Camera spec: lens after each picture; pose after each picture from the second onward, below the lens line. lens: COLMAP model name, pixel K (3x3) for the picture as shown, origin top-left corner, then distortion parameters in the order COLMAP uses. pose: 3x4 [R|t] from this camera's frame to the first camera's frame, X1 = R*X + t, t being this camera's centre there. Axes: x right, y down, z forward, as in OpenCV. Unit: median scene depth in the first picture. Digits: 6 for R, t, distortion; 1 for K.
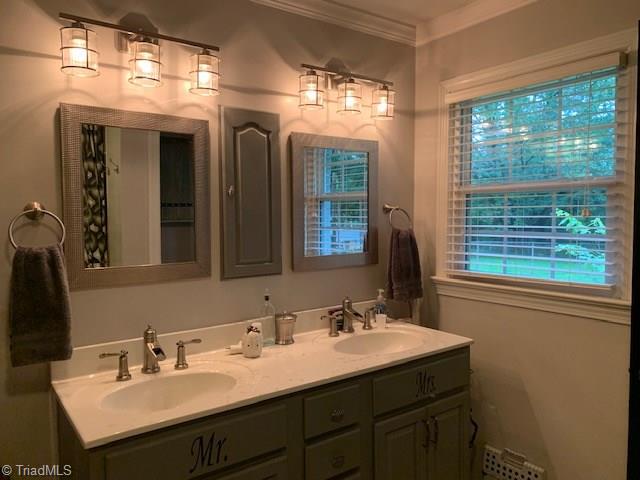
lens RADIAL K [[490.5, 0, 320.0], [0, 490.5, 240.0], [0, 0, 1]] dist [0.021790, -0.002225]
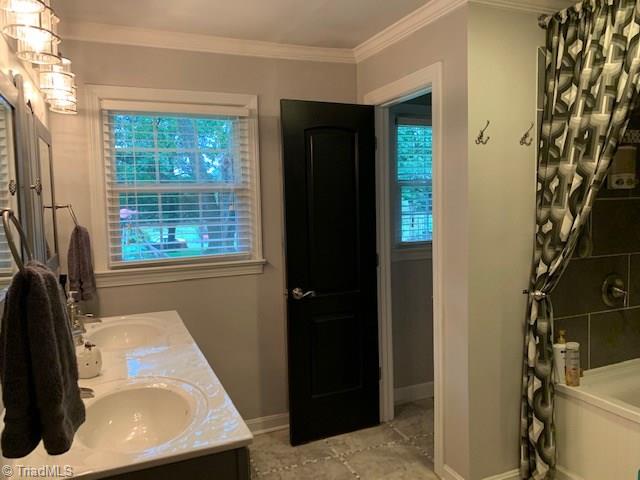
lens RADIAL K [[490.5, 0, 320.0], [0, 490.5, 240.0], [0, 0, 1]] dist [0.021790, -0.002225]
pose [[0.219984, -0.062476, 0.973501, -0.697860], [0.074567, 0.996104, 0.047076, -0.005239], [-0.972649, 0.062235, 0.223786, 0.311786]]
